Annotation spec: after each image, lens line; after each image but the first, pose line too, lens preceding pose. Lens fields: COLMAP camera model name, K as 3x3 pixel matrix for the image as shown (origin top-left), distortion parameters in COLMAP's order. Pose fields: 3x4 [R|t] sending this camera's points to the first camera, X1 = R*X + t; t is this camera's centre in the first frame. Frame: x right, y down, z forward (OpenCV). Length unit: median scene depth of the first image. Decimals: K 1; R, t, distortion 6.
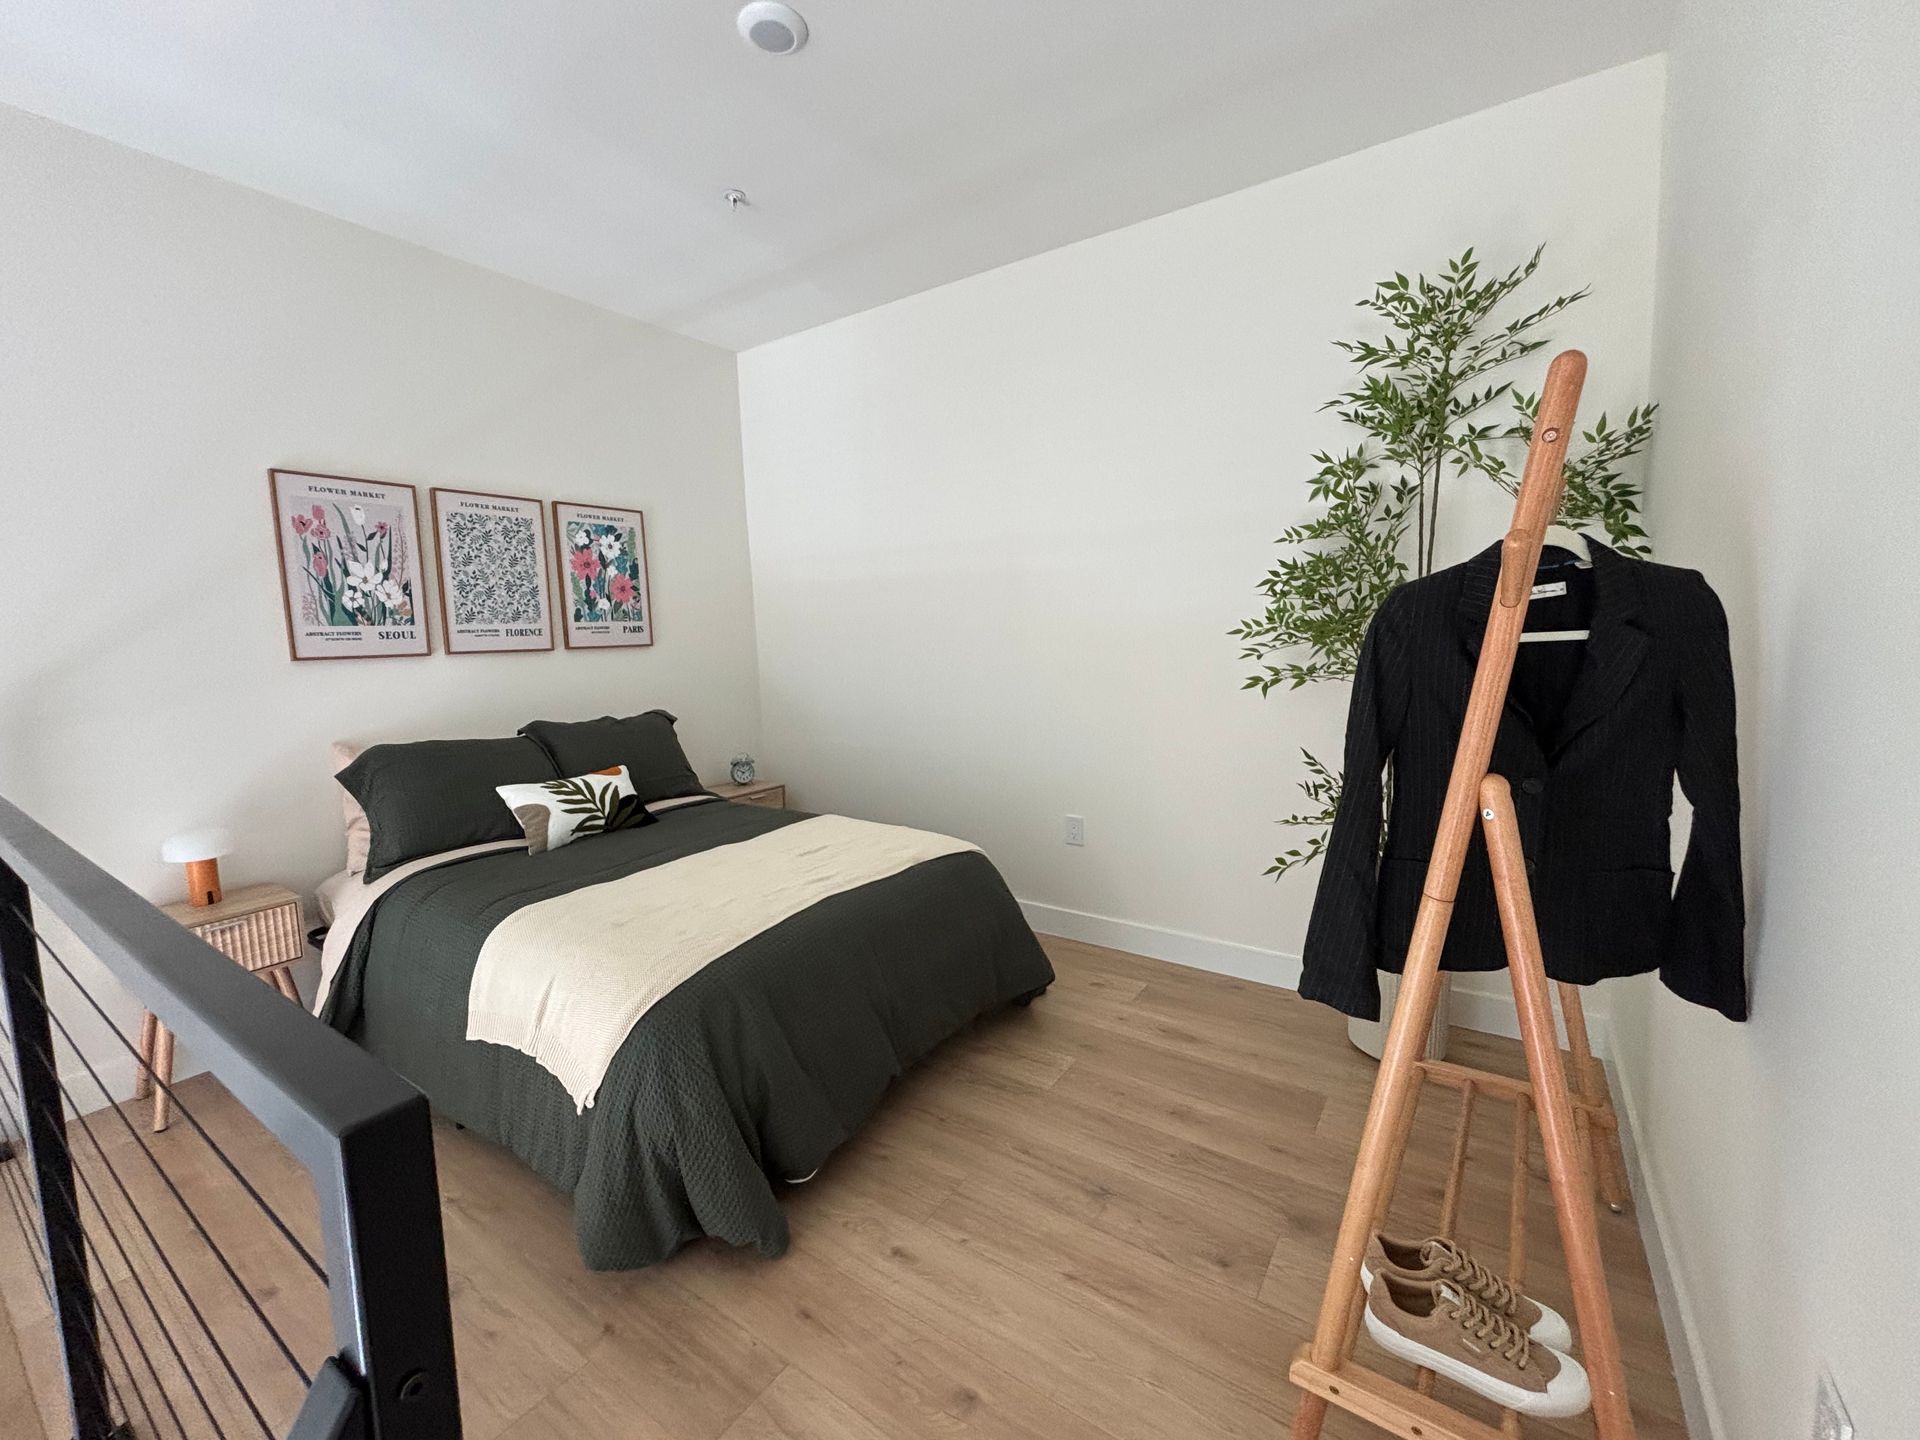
lens RADIAL K [[778.8, 0, 960.0], [0, 778.8, 720.0], [0, 0, 1]] dist [-0.000253, -0.000012]
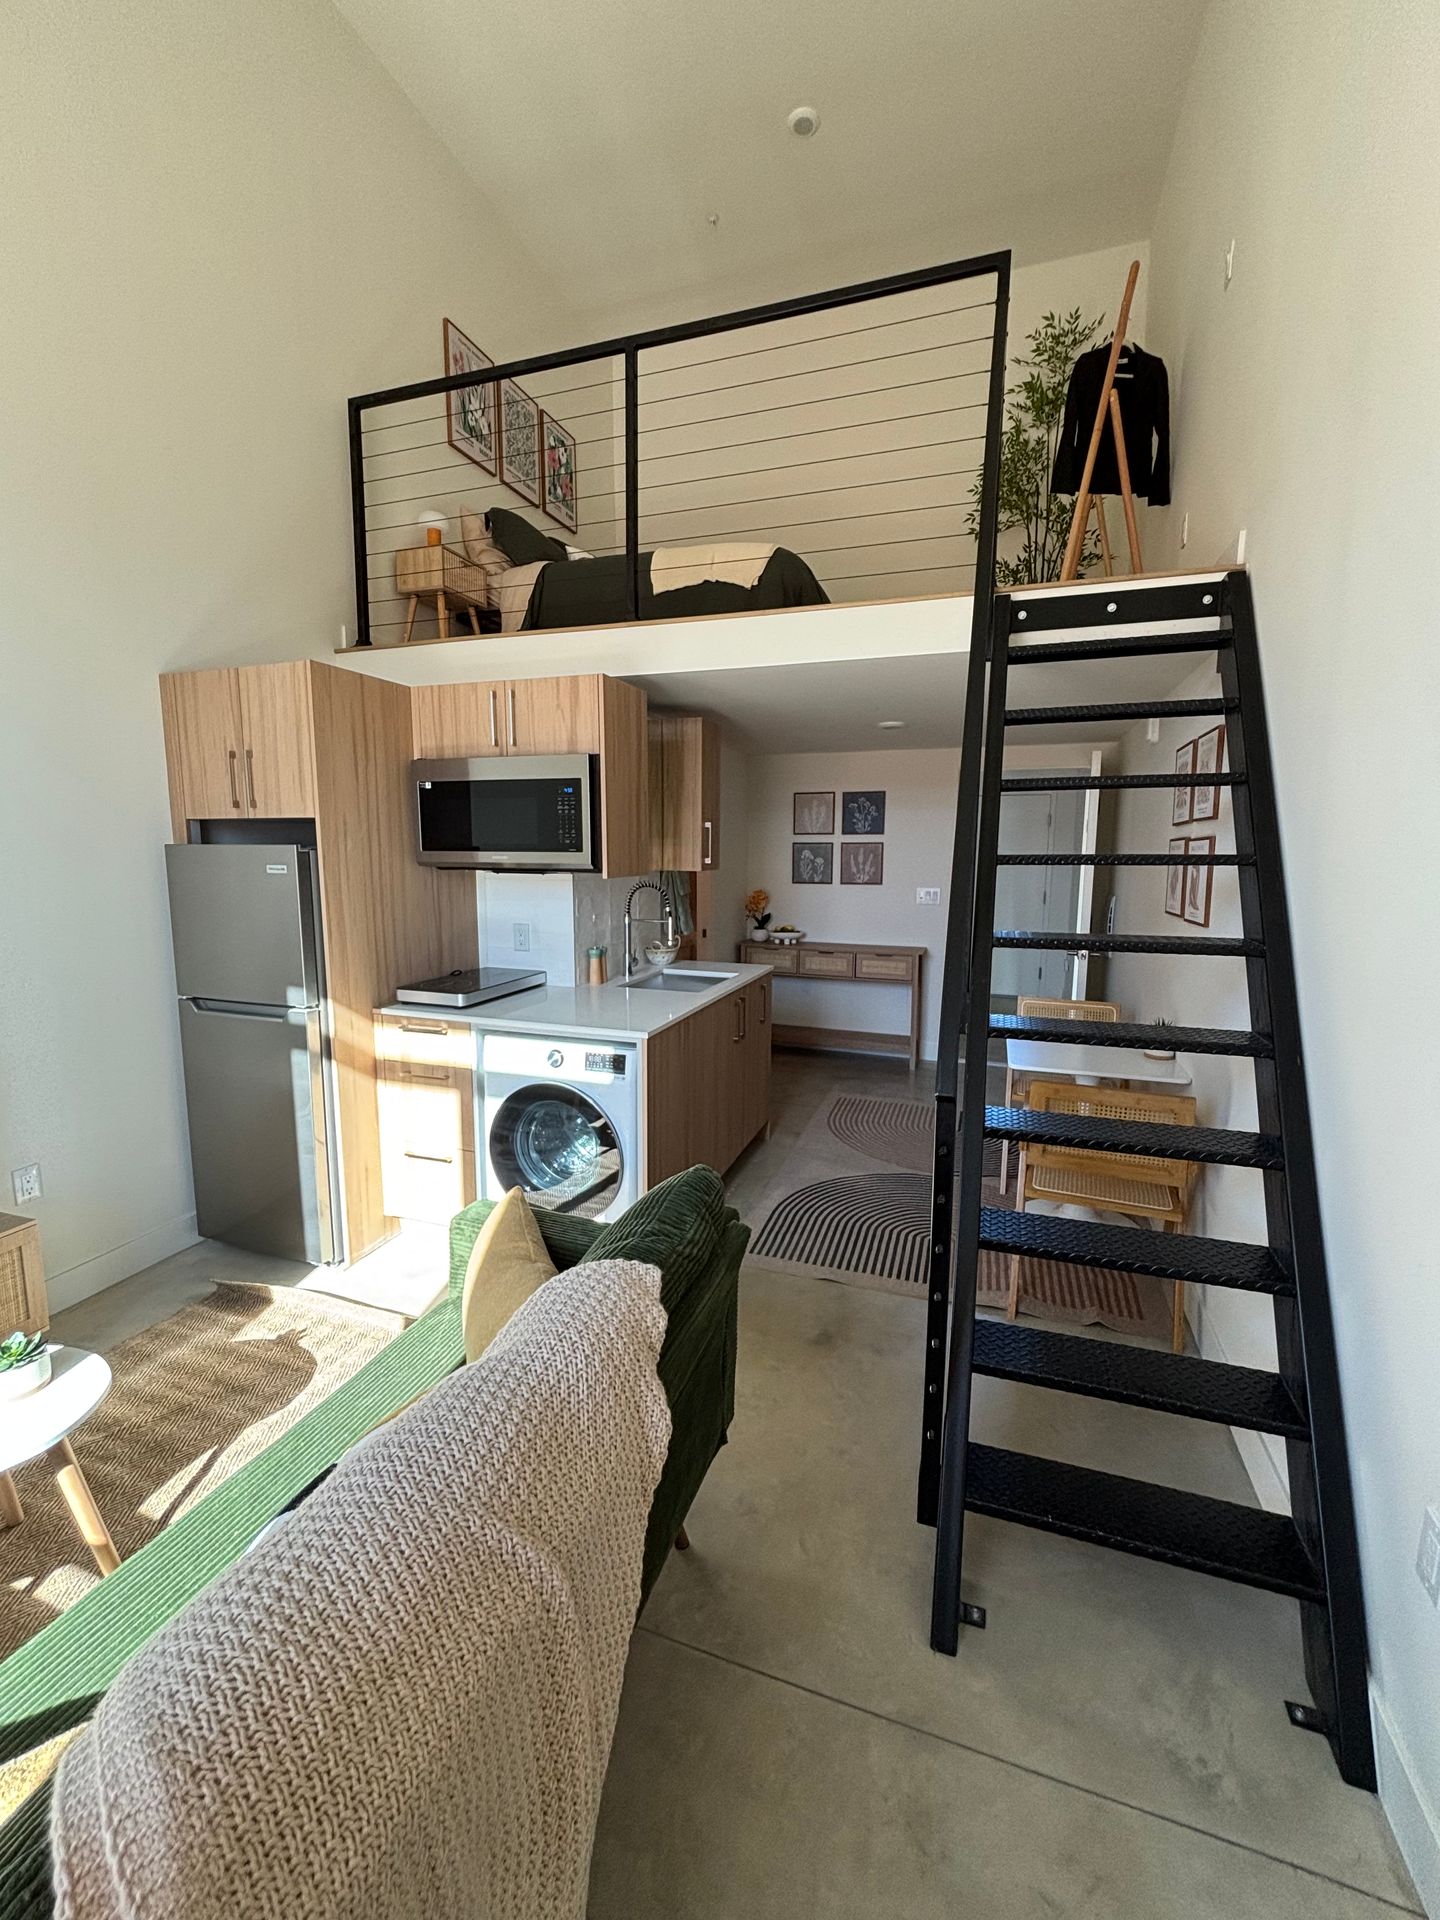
lens RADIAL K [[778.8, 0, 720.0], [0, 778.8, 960.0], [0, 0, 1]] dist [-0.000253, -0.000012]
pose [[0.966081, -0.001235, 0.258237, -0.687780], [-0.005321, 0.999681, 0.024688, 0.907726], [-0.258185, -0.025225, 0.965766, -0.710722]]
